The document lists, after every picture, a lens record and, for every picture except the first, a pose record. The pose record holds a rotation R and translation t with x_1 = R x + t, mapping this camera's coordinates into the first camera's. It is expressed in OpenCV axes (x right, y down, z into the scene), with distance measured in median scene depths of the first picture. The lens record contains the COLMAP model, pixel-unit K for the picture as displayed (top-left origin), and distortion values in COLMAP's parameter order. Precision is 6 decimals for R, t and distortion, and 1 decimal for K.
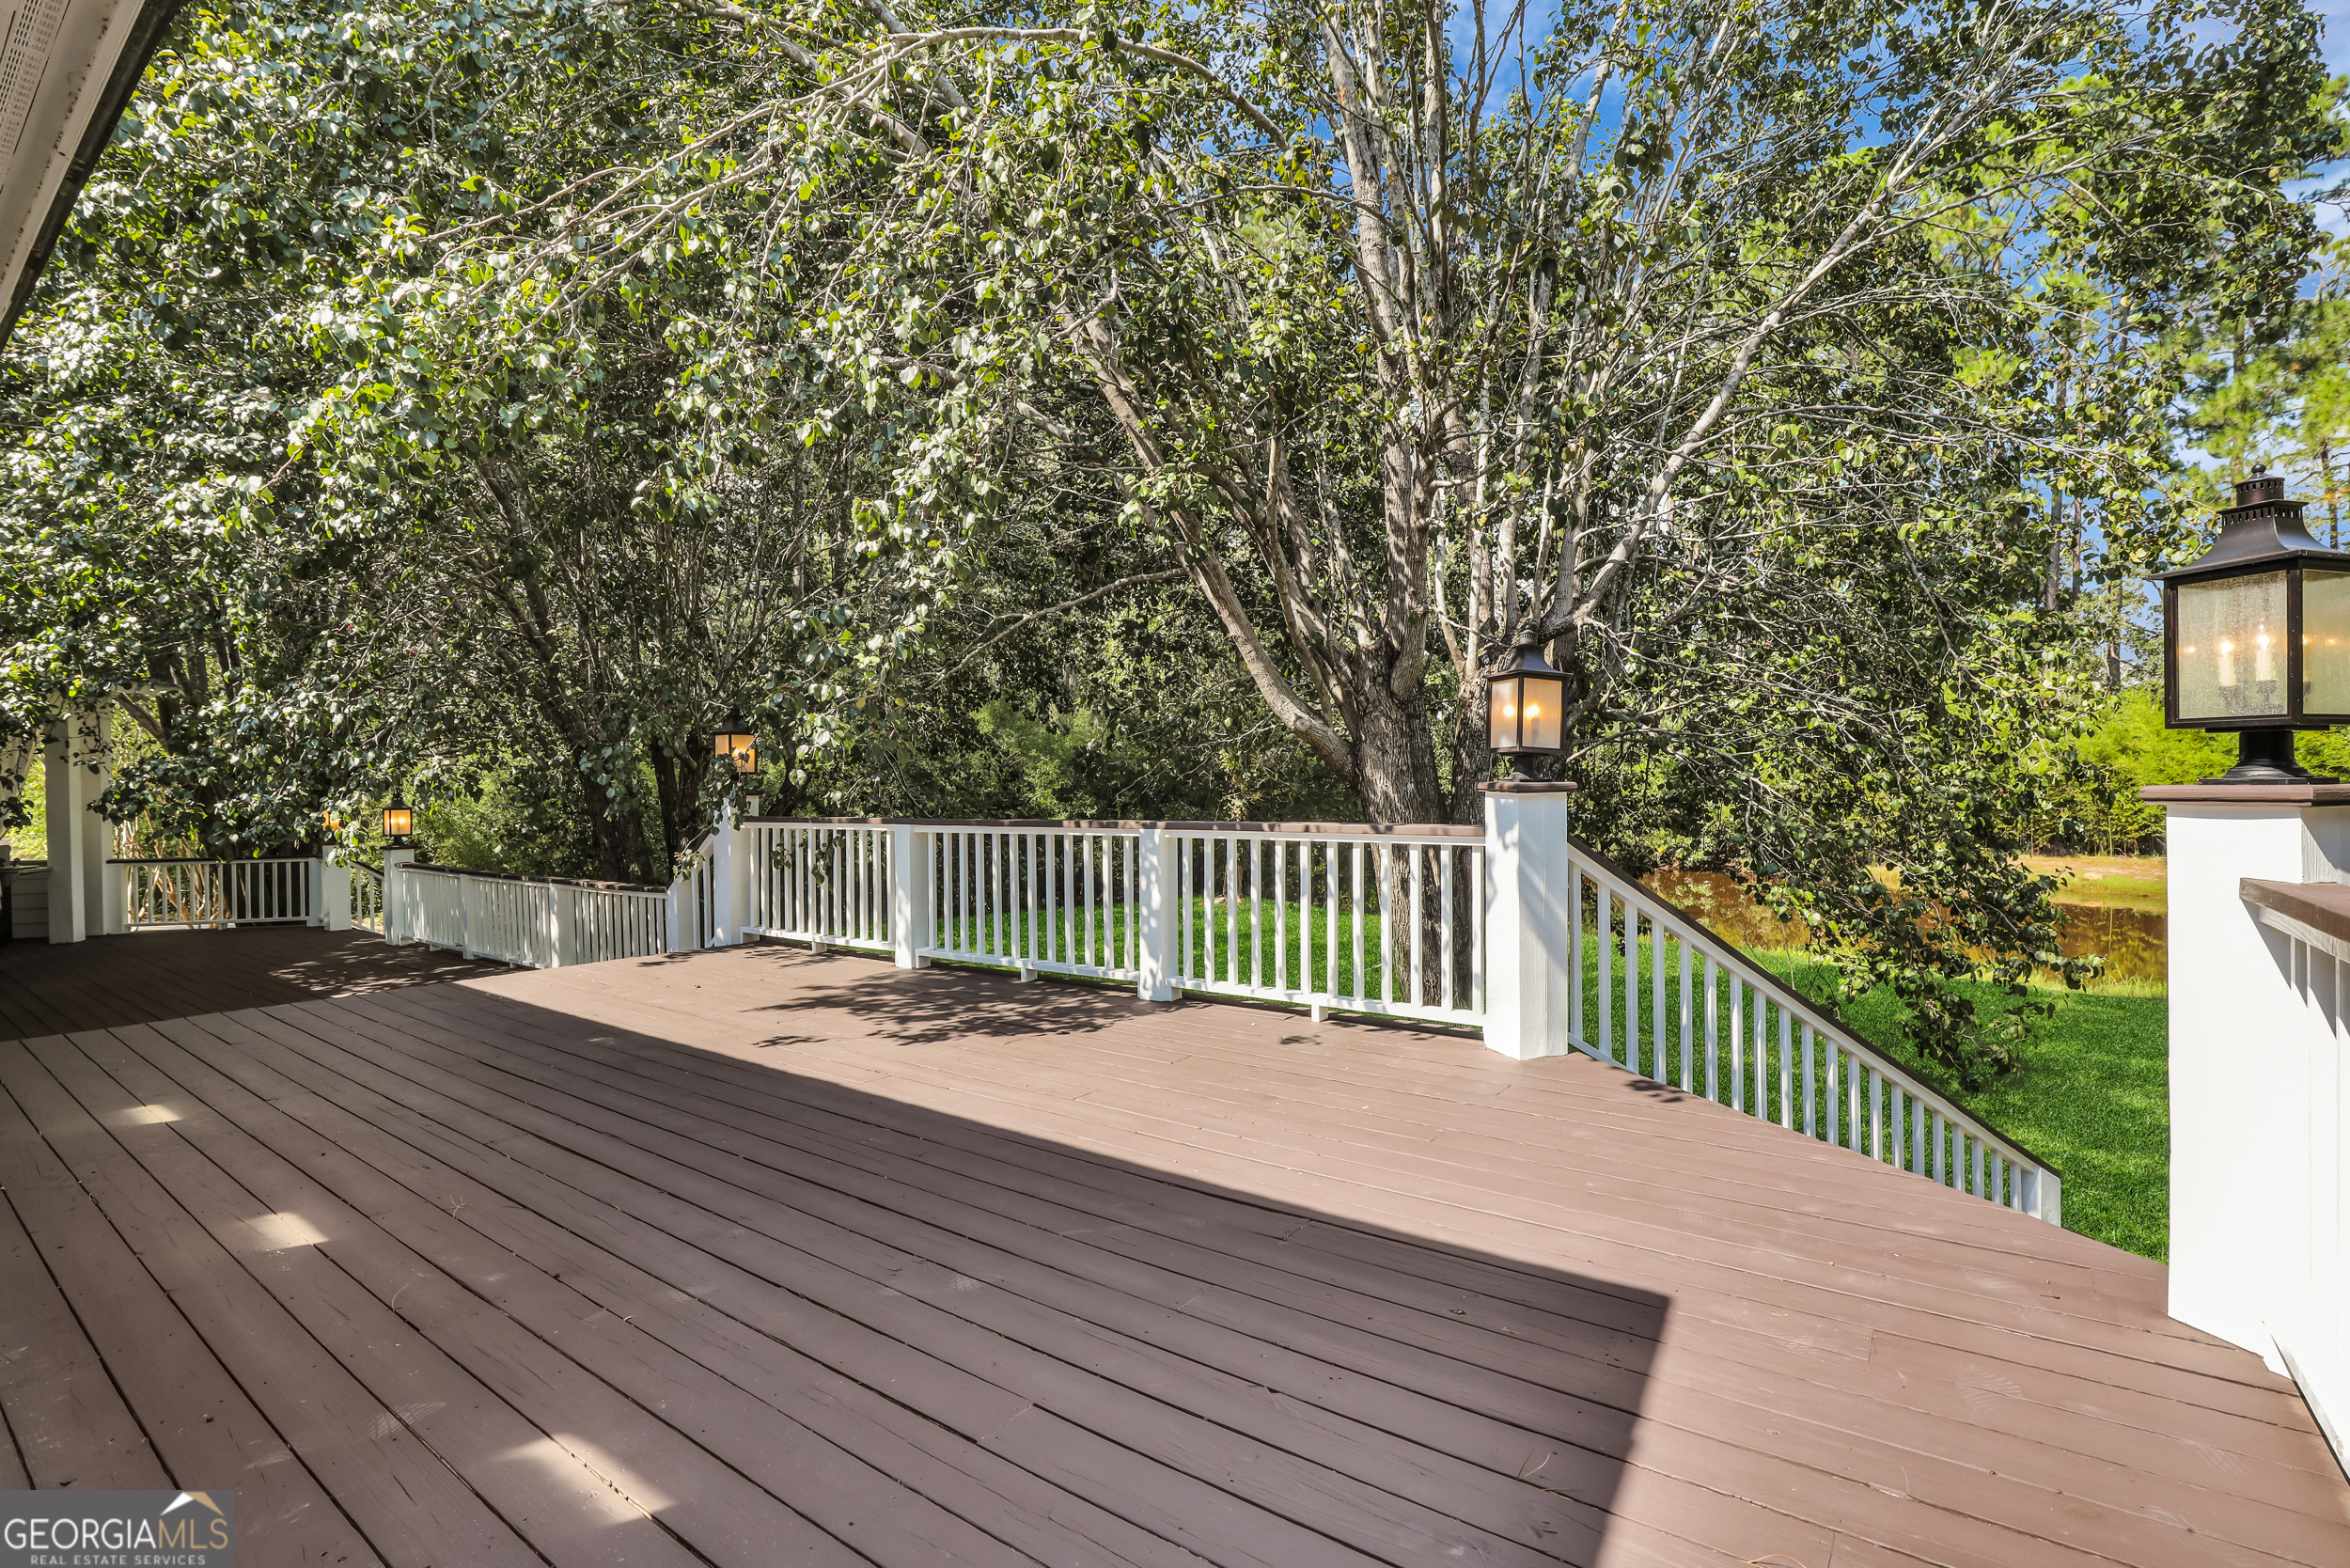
lens RADIAL K [[1103.4, 0, 1175.0], [0, 1103.4, 784.0], [0, 0, 1]] dist [-0.032647, 0.009895]
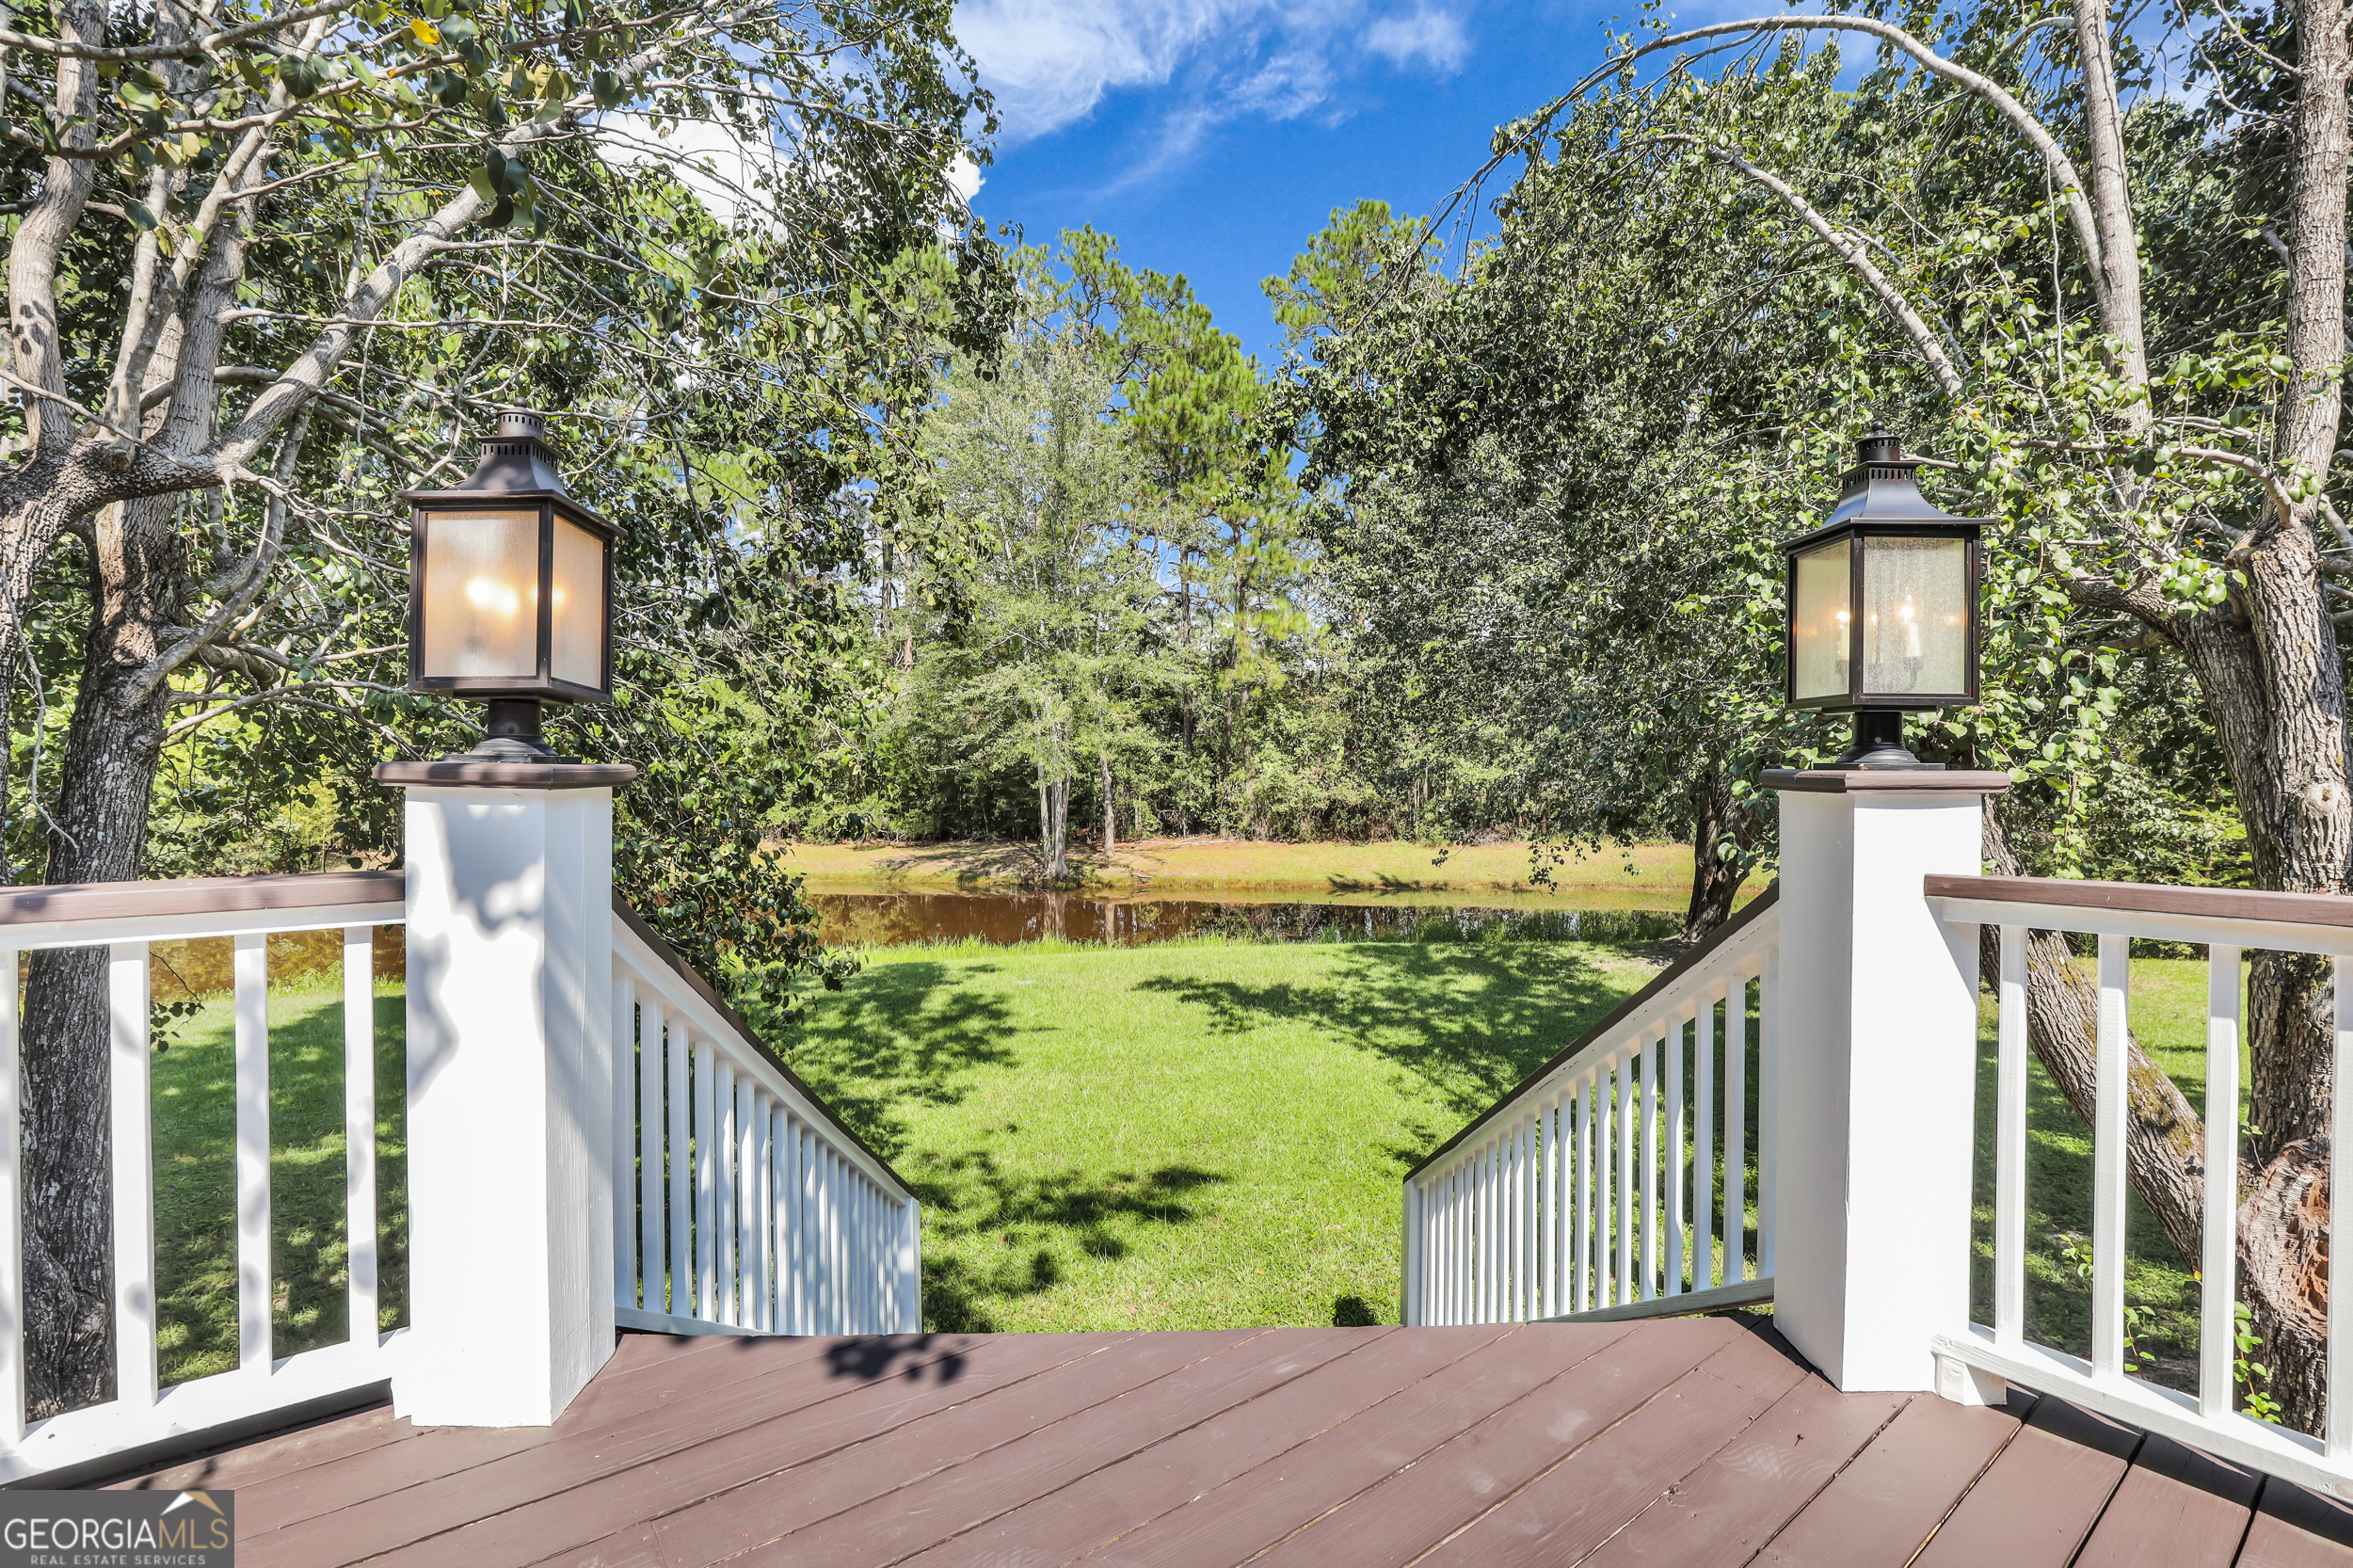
lens RADIAL K [[1104.8, 0, 1176.5], [0, 1104.8, 784.0], [0, 0, 1]] dist [-0.032647, 0.009895]
pose [[0.271028, 0.001234, 0.962571, -0.020418], [0.000169, 0.999999, -0.001329, 0.007112], [-0.962571, 0.000523, 0.271028, 0.648122]]
